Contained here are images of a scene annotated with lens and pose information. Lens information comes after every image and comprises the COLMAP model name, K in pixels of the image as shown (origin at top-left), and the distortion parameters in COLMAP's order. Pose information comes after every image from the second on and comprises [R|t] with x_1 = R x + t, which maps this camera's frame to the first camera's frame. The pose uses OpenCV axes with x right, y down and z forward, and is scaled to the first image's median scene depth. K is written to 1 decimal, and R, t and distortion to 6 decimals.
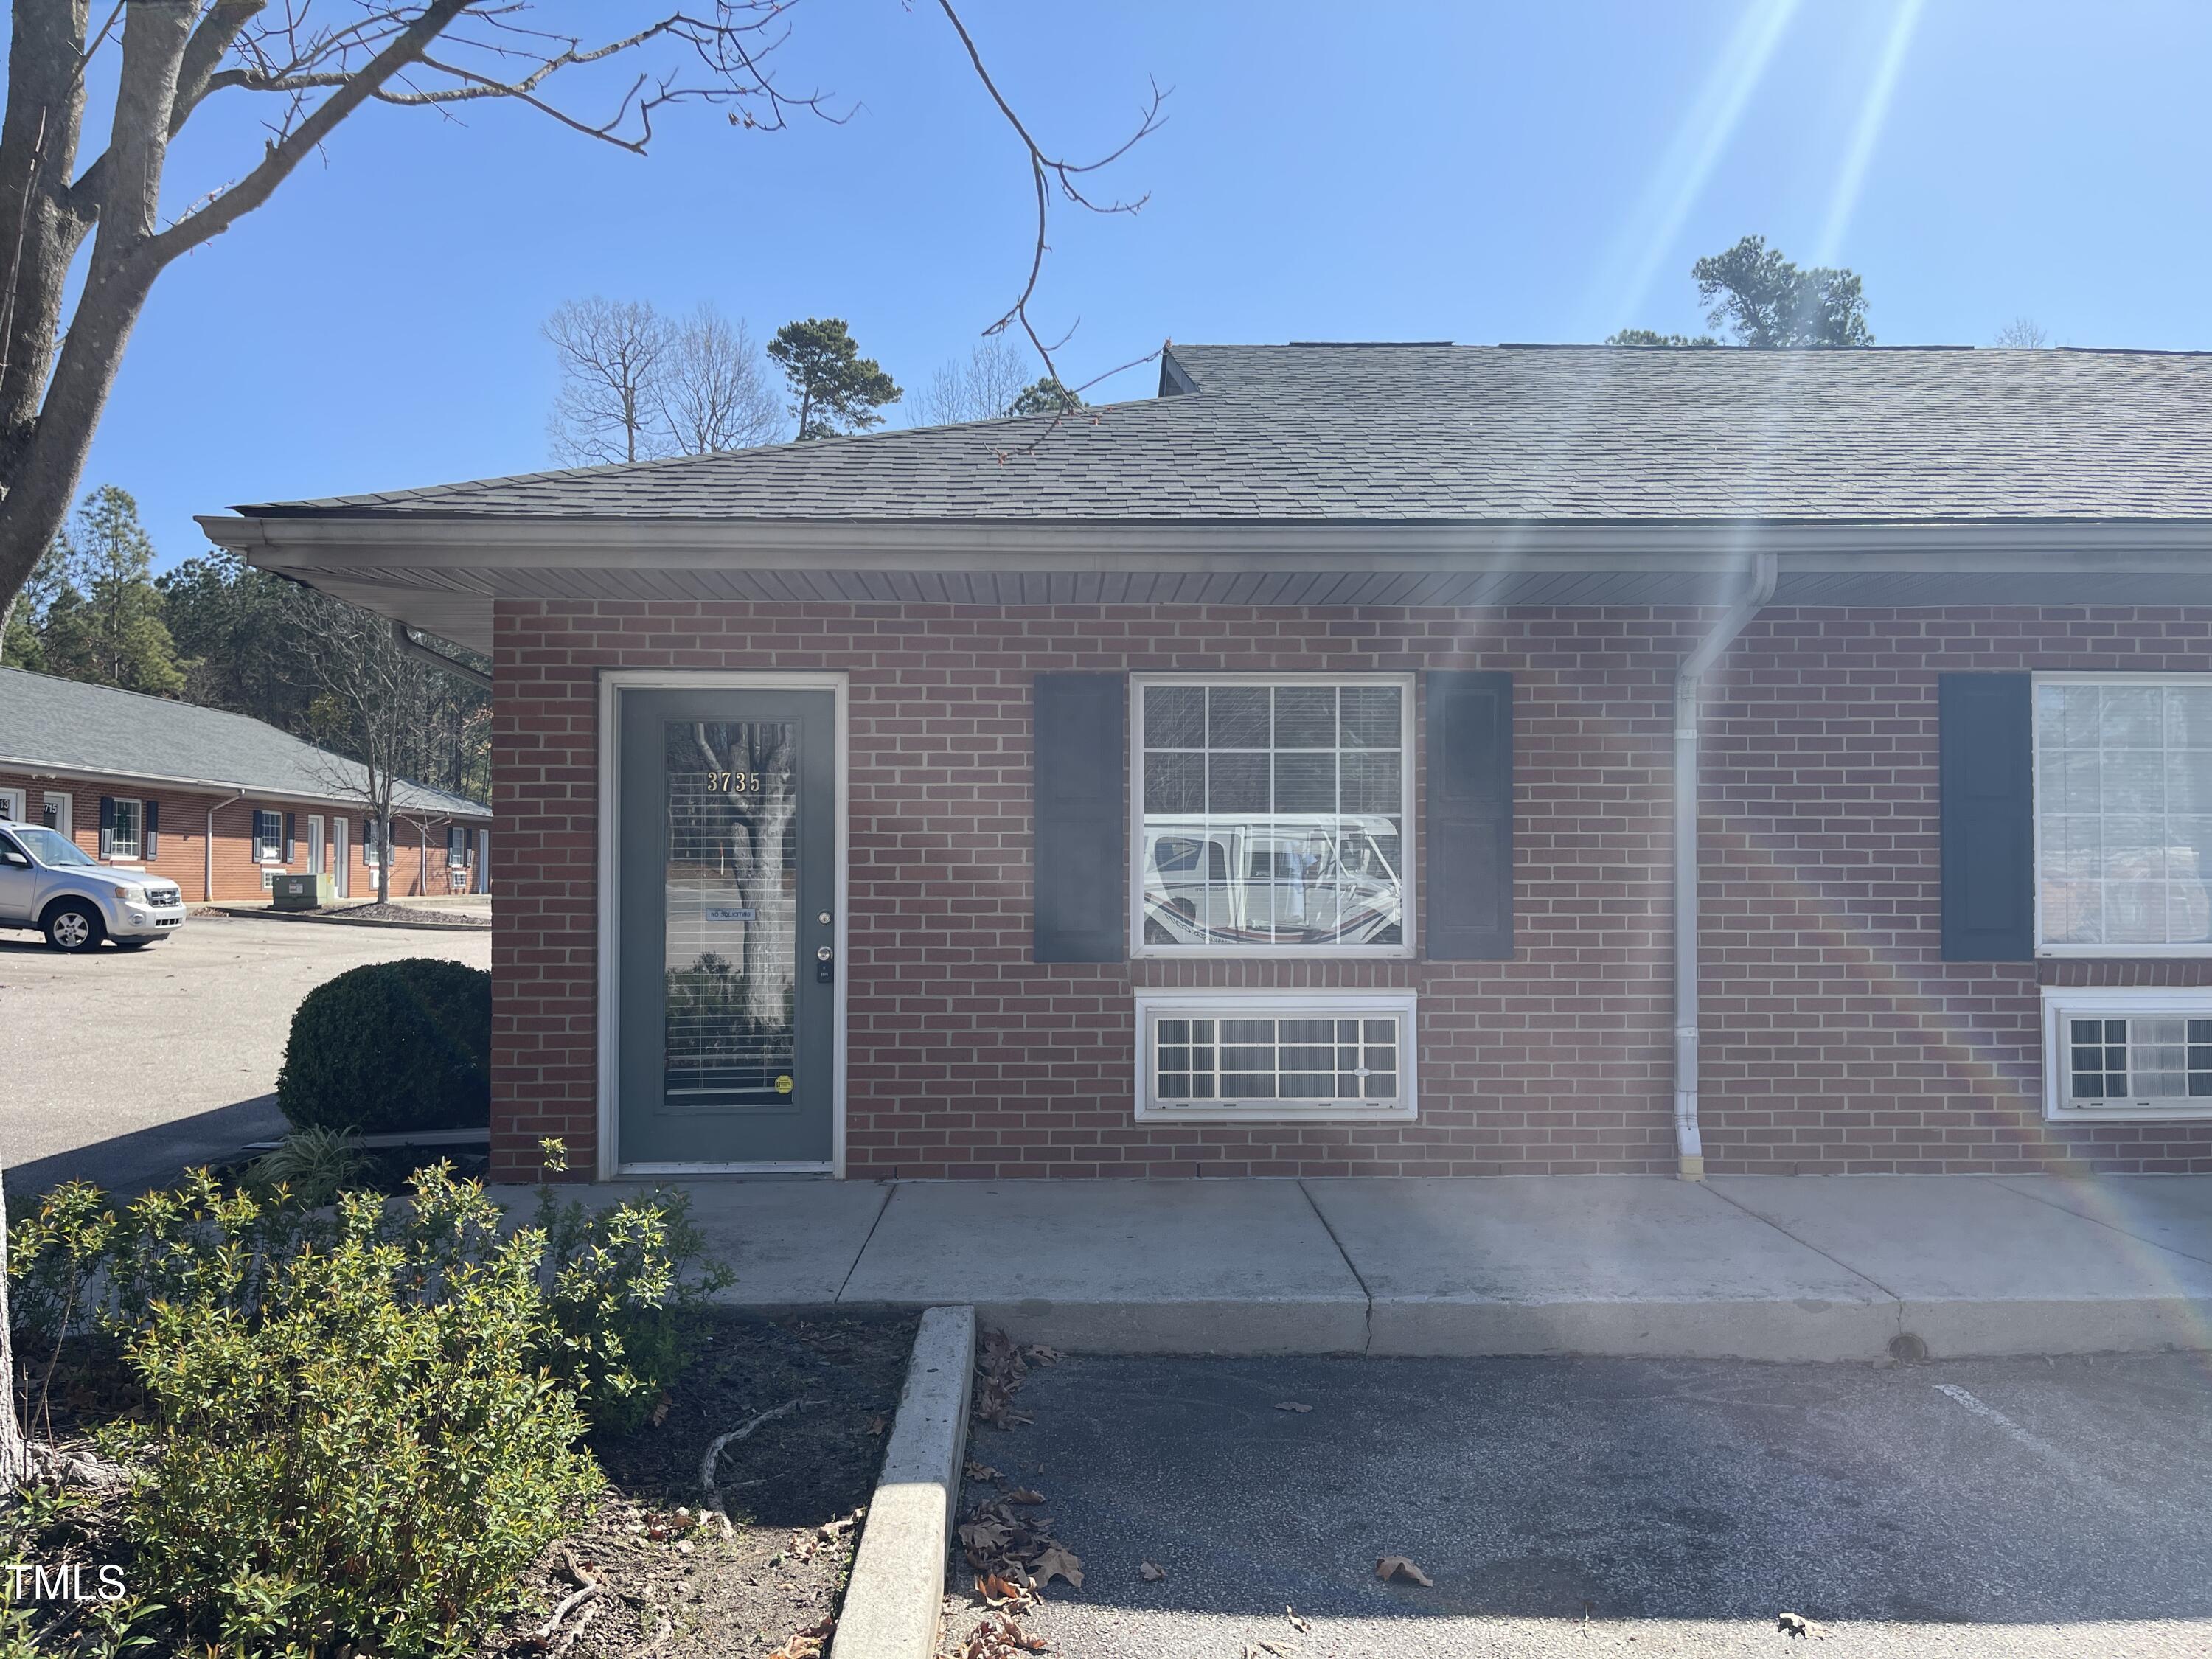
lens RADIAL K [[1687.3, 0, 1115.8], [0, 1687.3, 835.8], [0, 0, 1]] dist [0.050514, -0.069661]
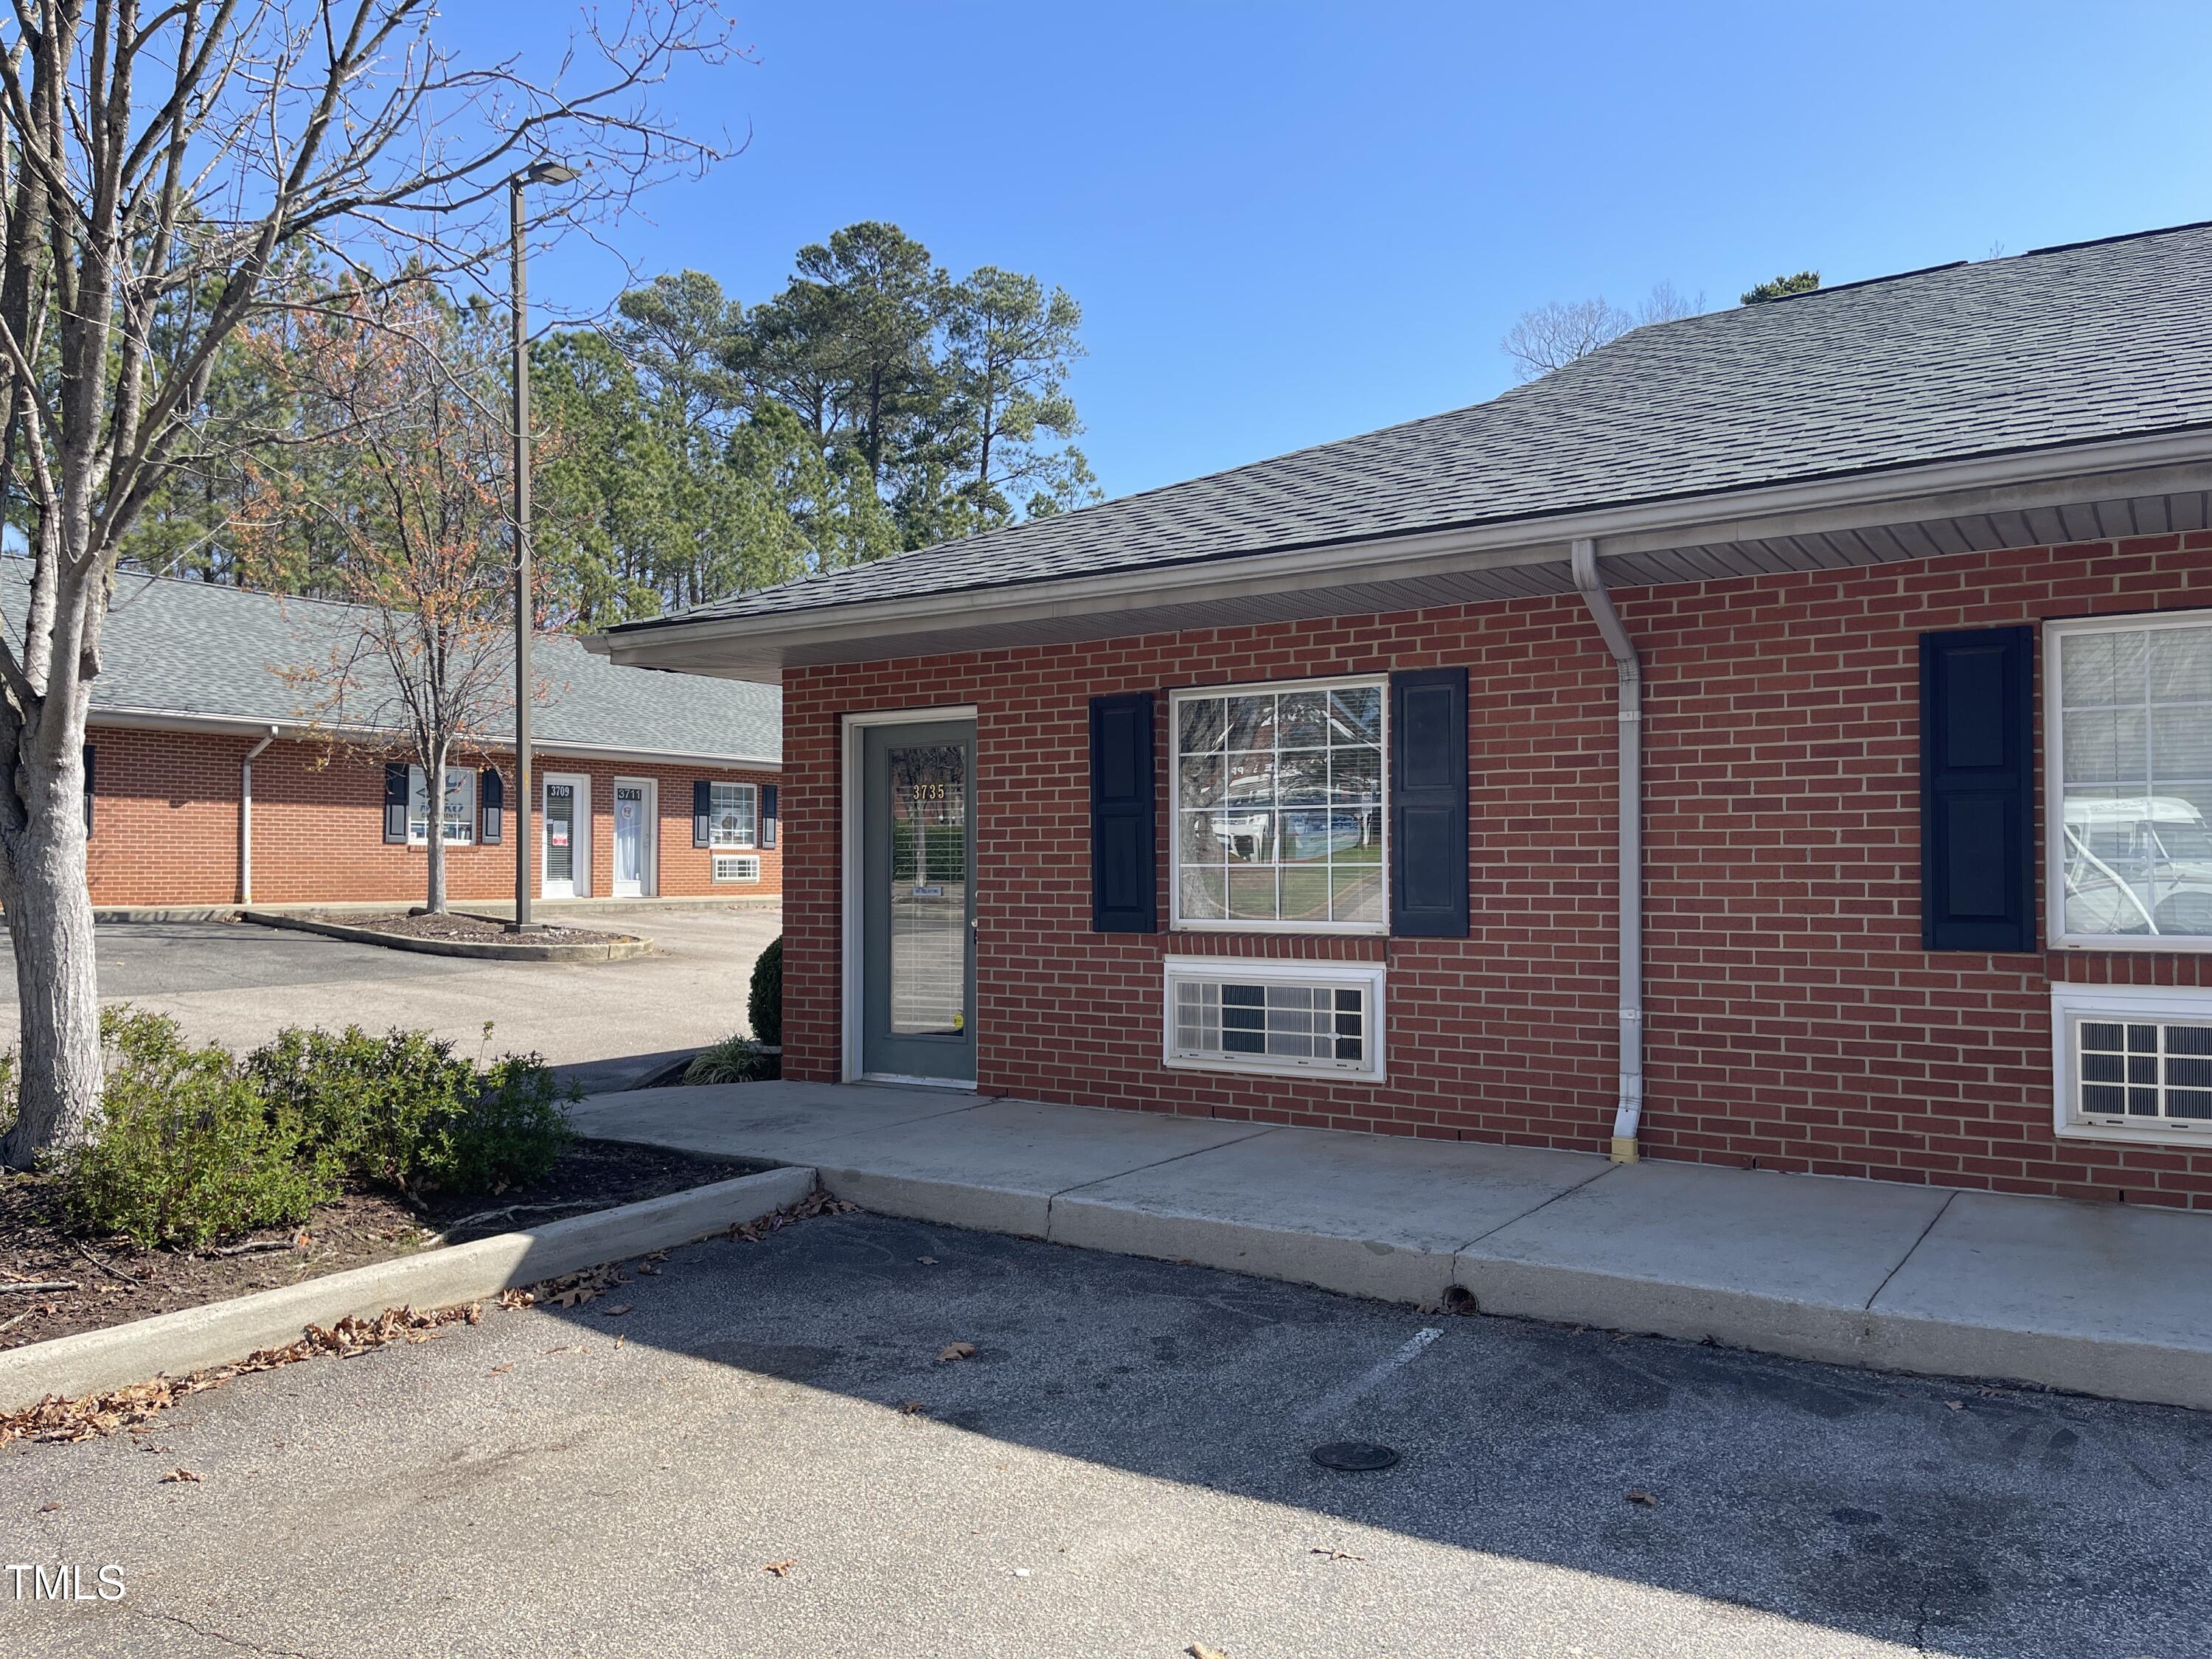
lens RADIAL K [[1687.3, 0, 1089.5], [0, 1687.3, 828.9], [0, 0, 1]] dist [0.050514, -0.069661]
pose [[0.805773, -0.016449, -0.591995, 0.669622], [0.017800, 0.999835, -0.003553, 0.004281], [0.591956, -0.007674, 0.805933, 0.006671]]
